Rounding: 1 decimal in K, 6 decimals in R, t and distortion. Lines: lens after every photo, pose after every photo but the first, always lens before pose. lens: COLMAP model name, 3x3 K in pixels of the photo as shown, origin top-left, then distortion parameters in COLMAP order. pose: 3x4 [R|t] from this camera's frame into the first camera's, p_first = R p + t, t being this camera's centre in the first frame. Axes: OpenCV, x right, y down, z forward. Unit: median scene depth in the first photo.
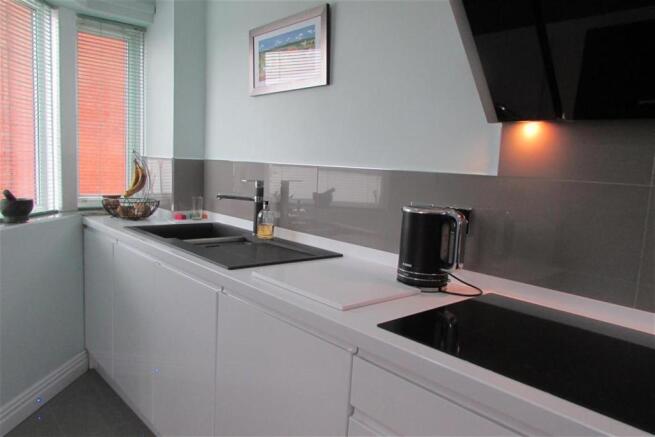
lens RADIAL K [[465.3, 0, 334.8], [0, 465.3, 218.4], [0, 0, 1]] dist [-0.035058, 0.007456]
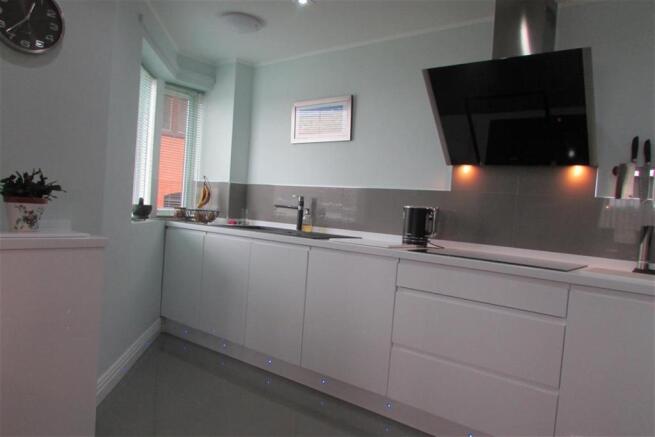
lens RADIAL K [[465.3, 0, 334.8], [0, 465.3, 218.4], [0, 0, 1]] dist [-0.035058, 0.007456]
pose [[0.988245, 0.013704, 0.152264, -0.328853], [-0.001248, 0.996664, -0.081602, 0.139373], [-0.152874, 0.080453, 0.984965, -0.657123]]
